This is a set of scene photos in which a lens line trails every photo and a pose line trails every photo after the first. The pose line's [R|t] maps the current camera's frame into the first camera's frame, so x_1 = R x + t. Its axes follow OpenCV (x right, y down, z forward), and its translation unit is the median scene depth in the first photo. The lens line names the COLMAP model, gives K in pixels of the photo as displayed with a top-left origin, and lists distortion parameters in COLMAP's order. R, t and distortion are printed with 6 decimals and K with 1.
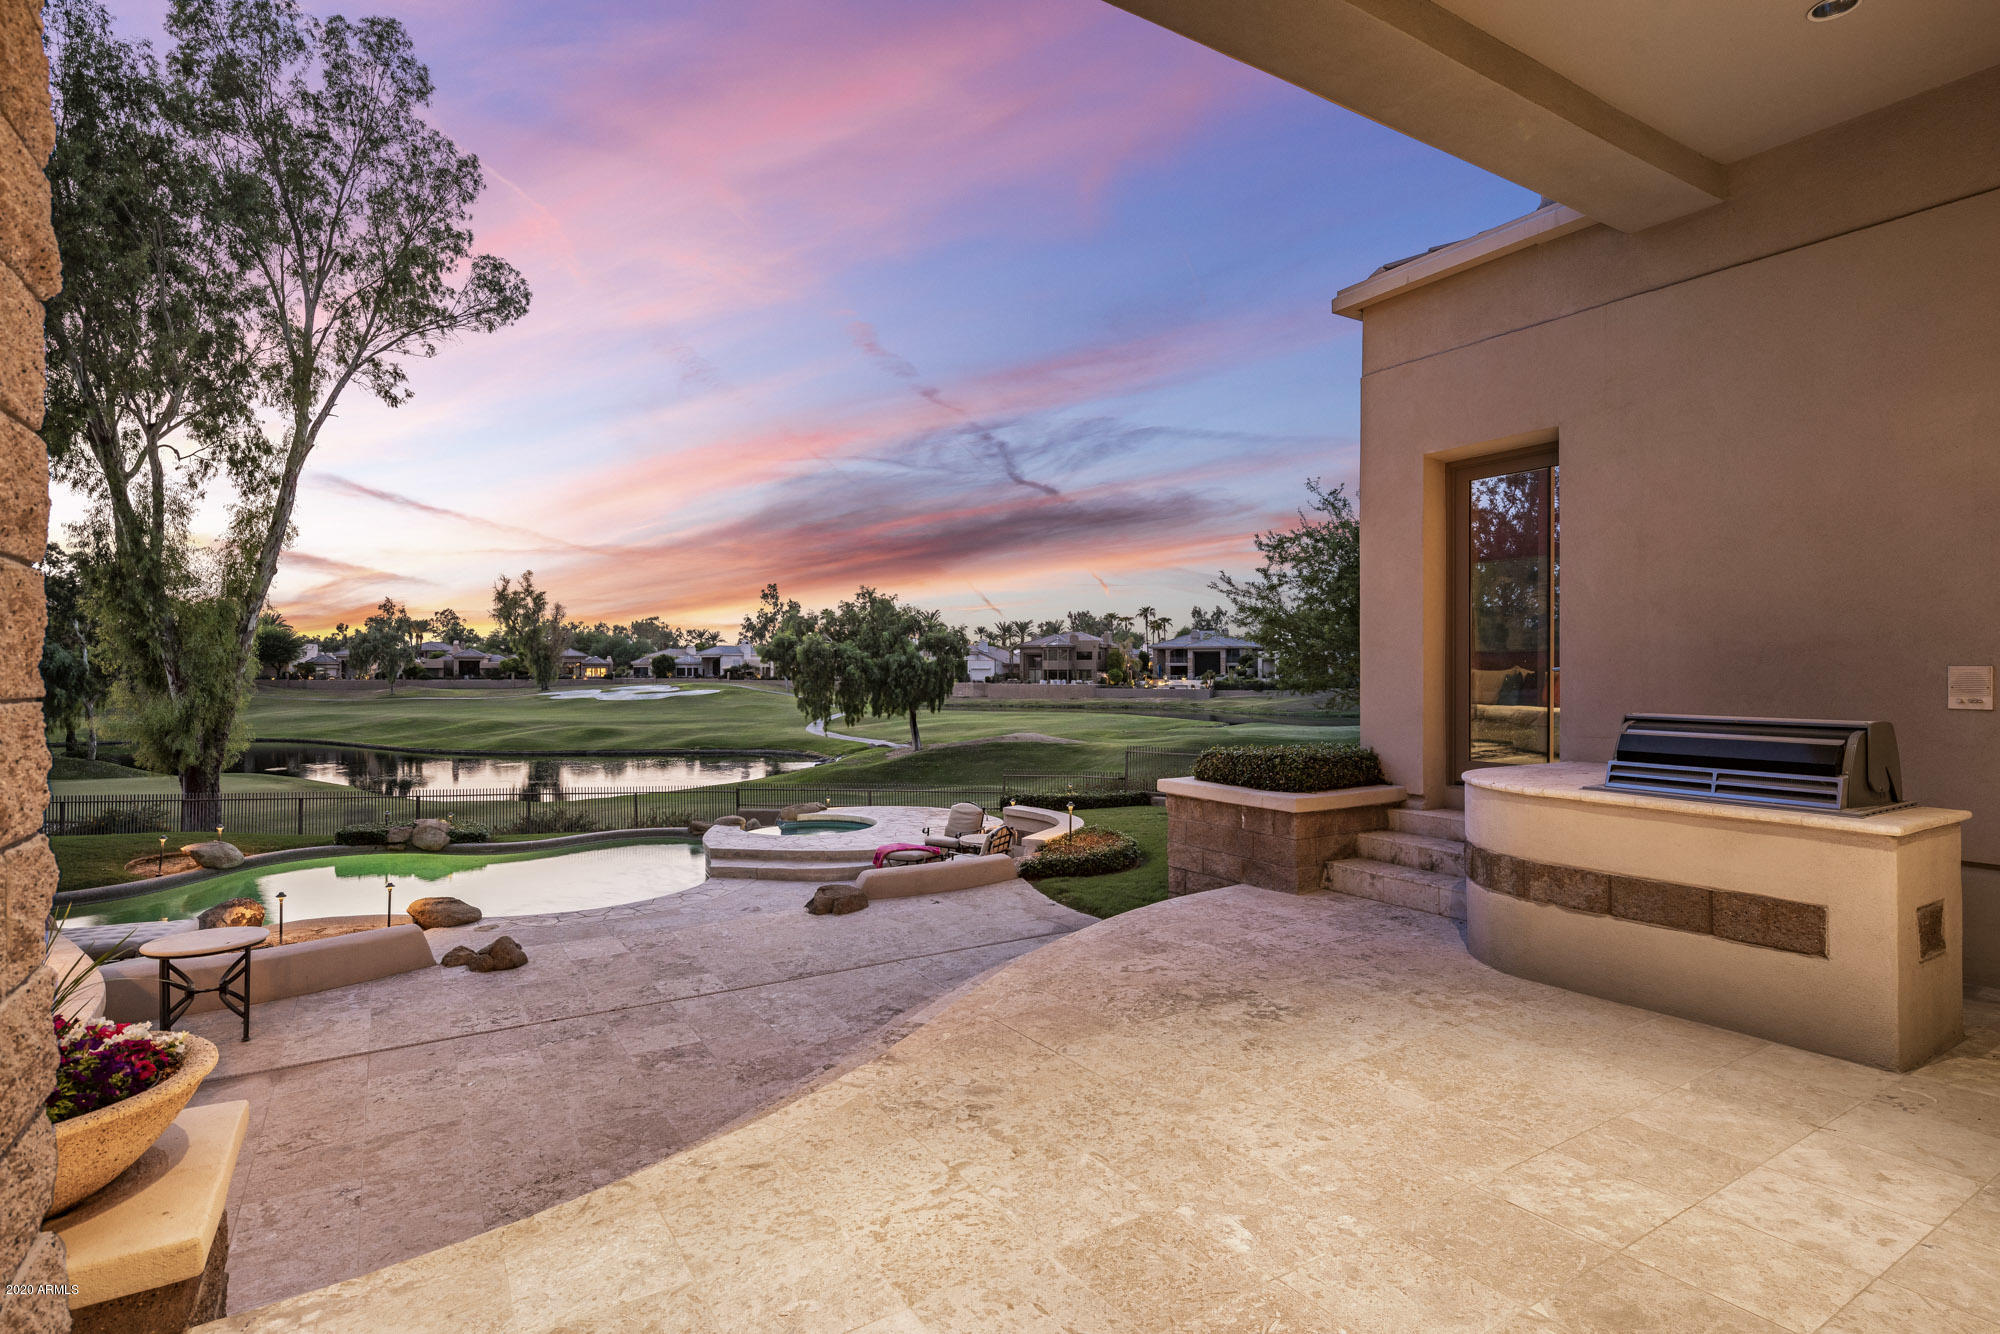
lens RADIAL K [[969.1, 0, 1027.1], [0, 969.1, 658.9], [0, 0, 1]] dist [0.001457, -0.004318]
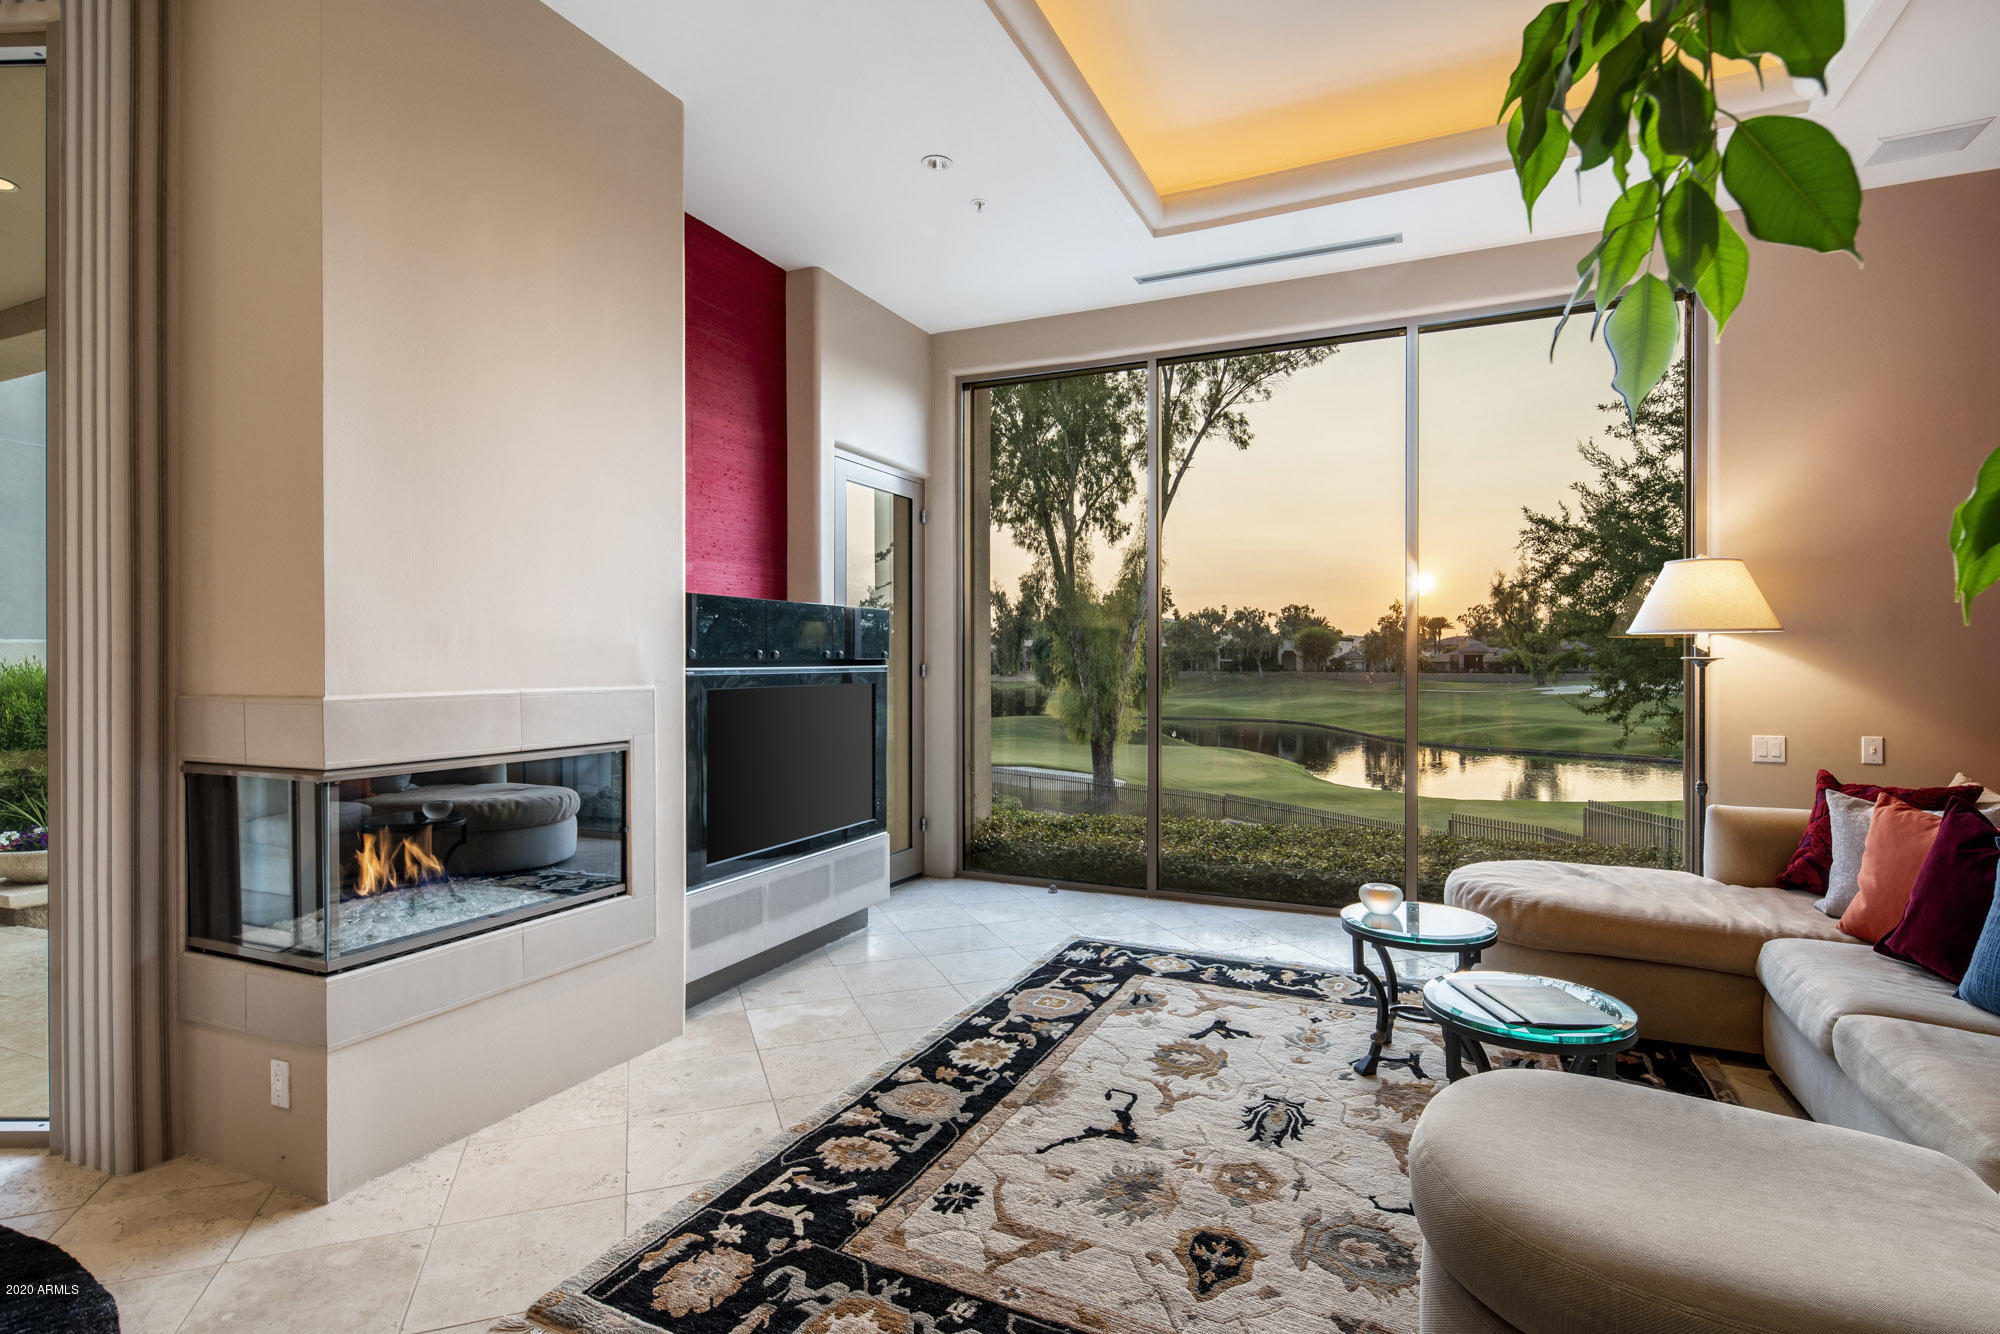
lens RADIAL K [[969.1, 0, 992.3], [0, 969.1, 655.8], [0, 0, 1]] dist [0.001457, -0.004318]
pose [[0.517480, -0.007083, -0.855666, 0.193800], [0.011612, 0.999932, -0.001255, -0.008414], [0.855617, -0.009286, 0.517527, 0.116097]]
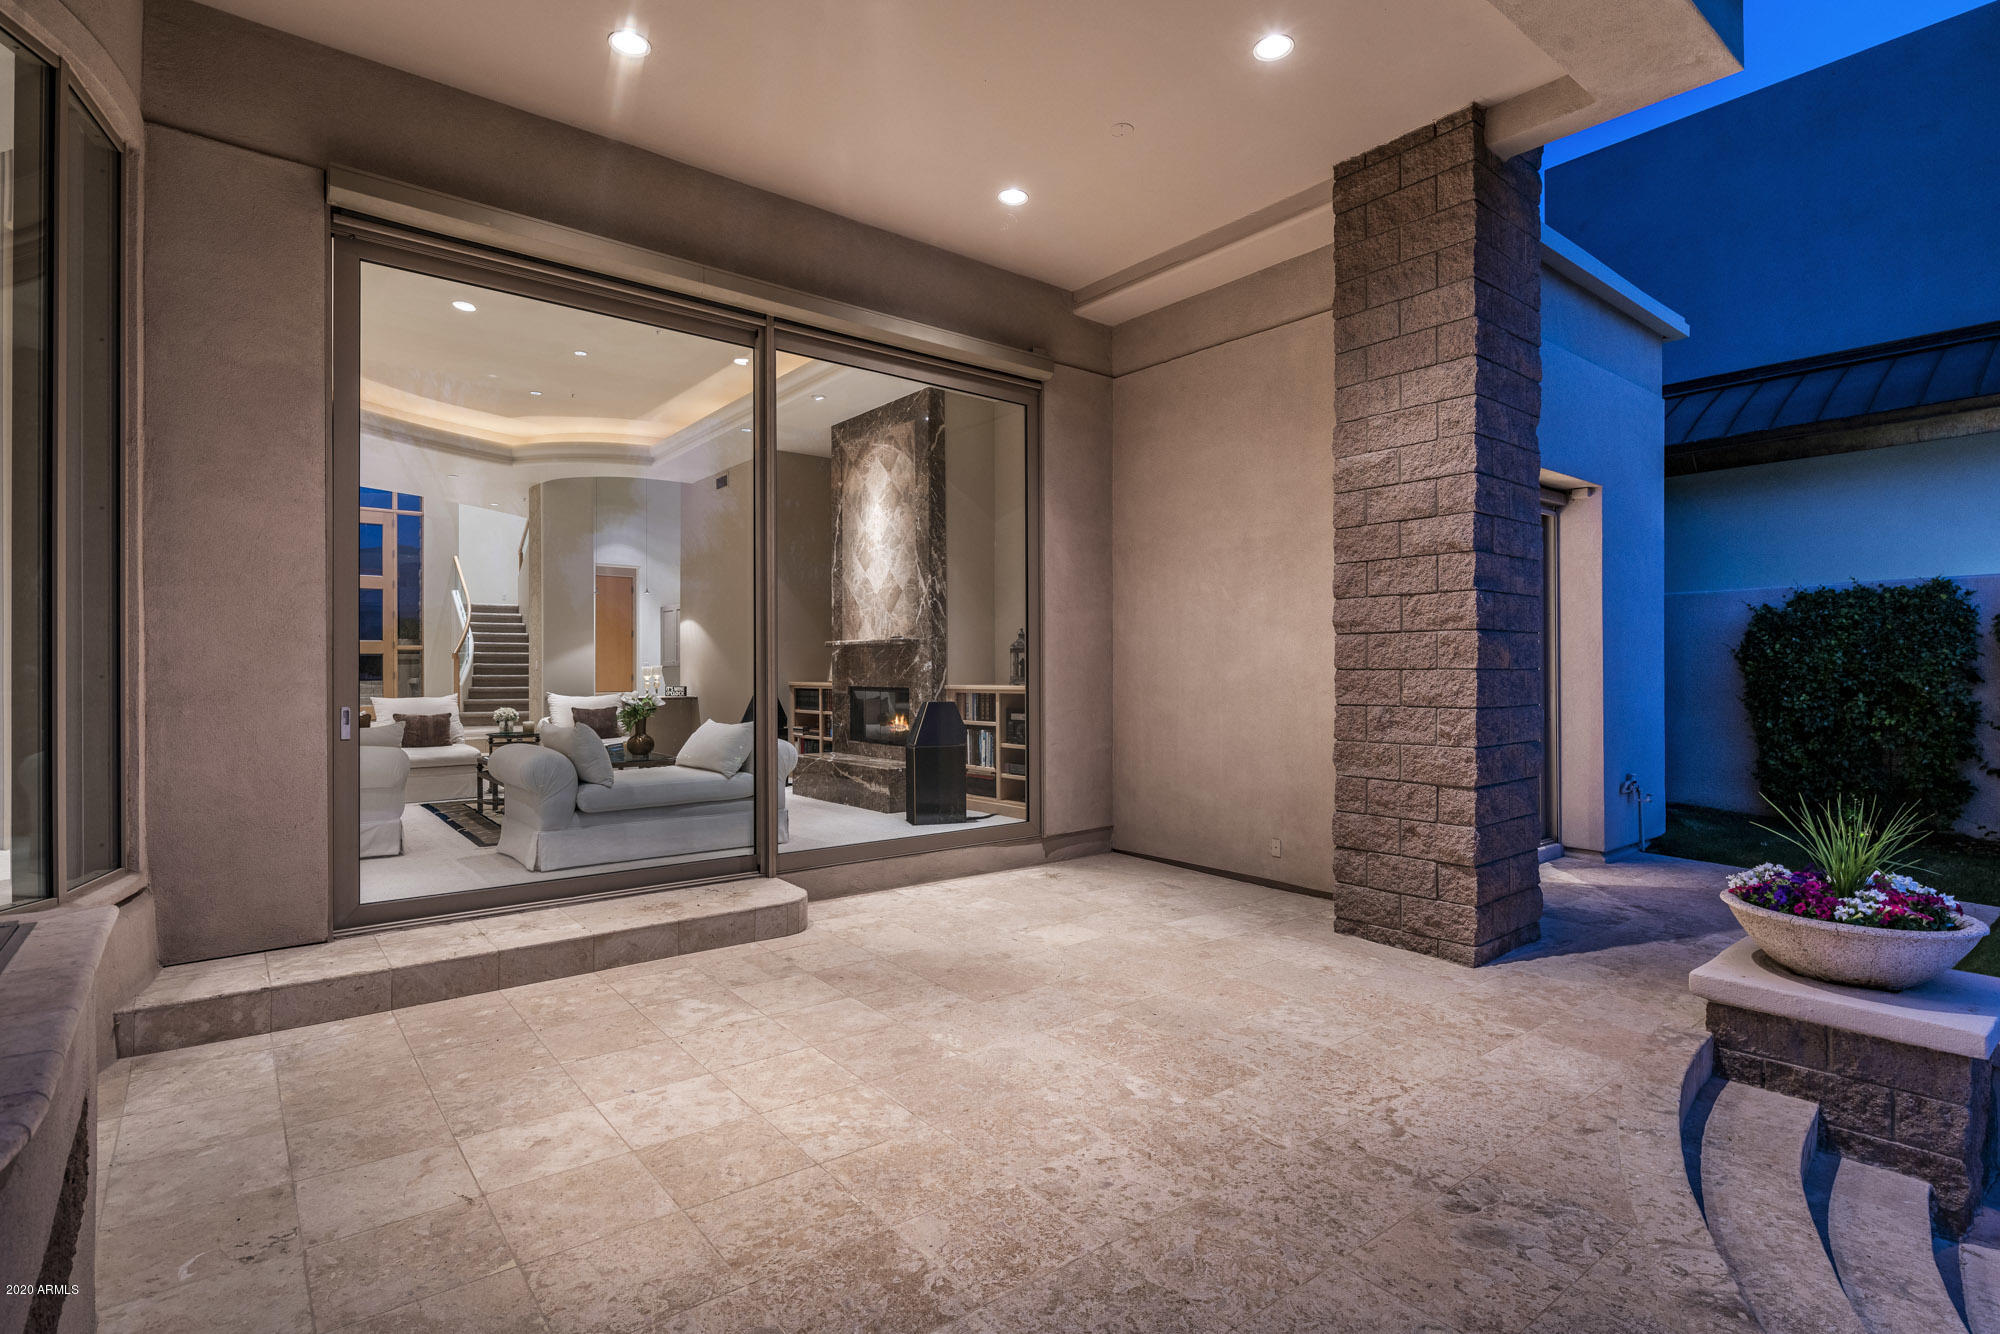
lens RADIAL K [[969.1, 0, 1016.0], [0, 969.1, 667.9], [0, 0, 1]] dist [0.001457, -0.004318]
pose [[-0.993067, 0.003192, -0.117503, 0.033309], [0.004816, 0.999897, -0.013543, 0.002351], [0.117447, -0.014015, -0.992980, 0.143850]]
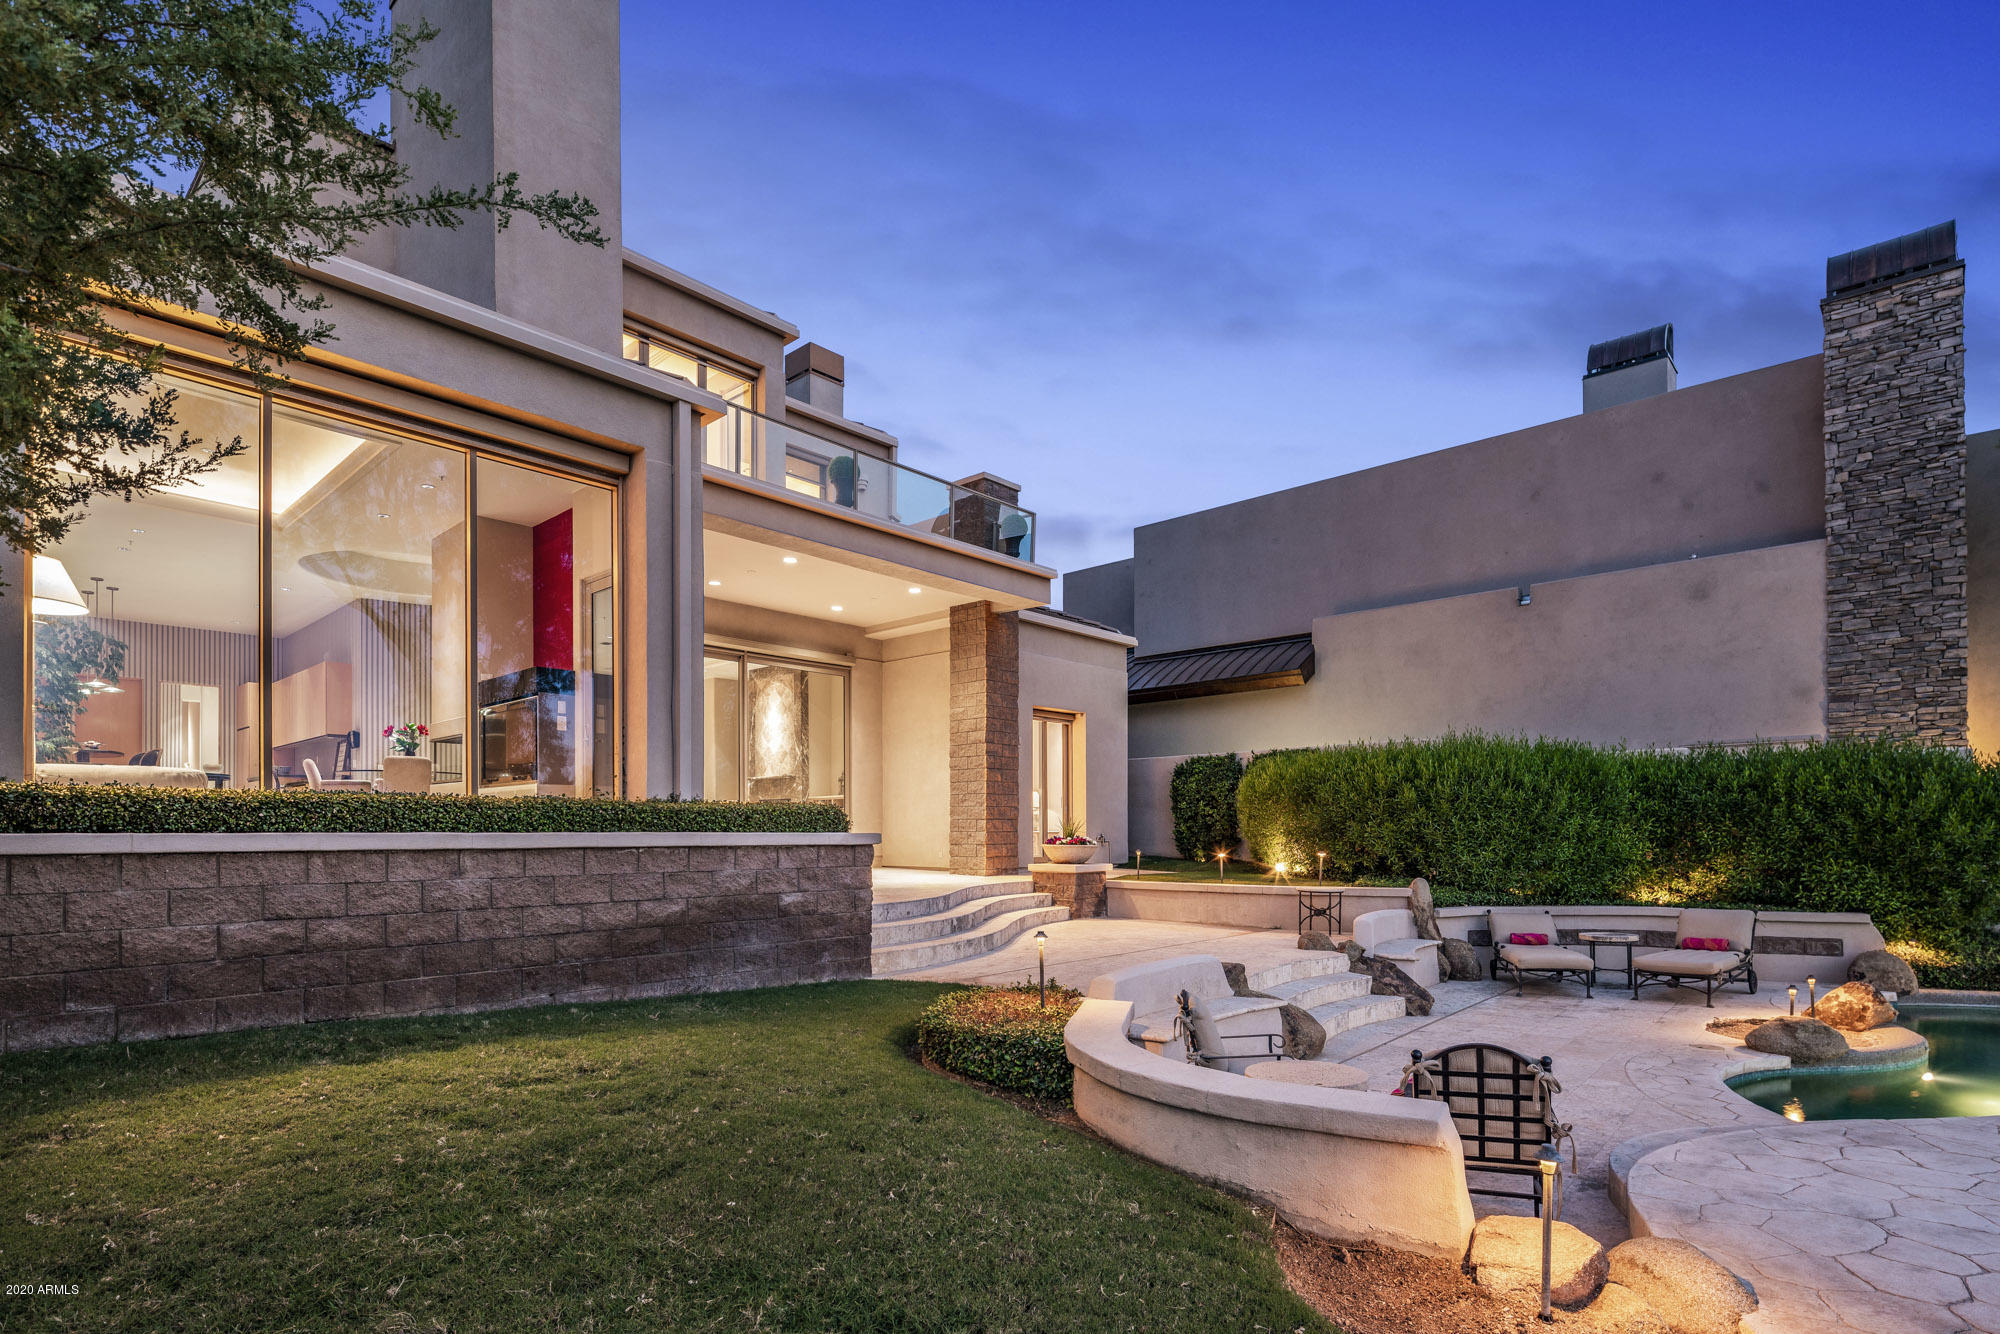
lens RADIAL K [[969.1, 0, 985.2], [0, 969.1, 836.3], [0, 0, 1]] dist [0.001457, -0.004318]
pose [[-0.969667, 0.005197, -0.244373, 0.054018], [0.006895, 0.999958, -0.006095, 0.024501], [0.244331, -0.007595, -0.969662, 0.389118]]
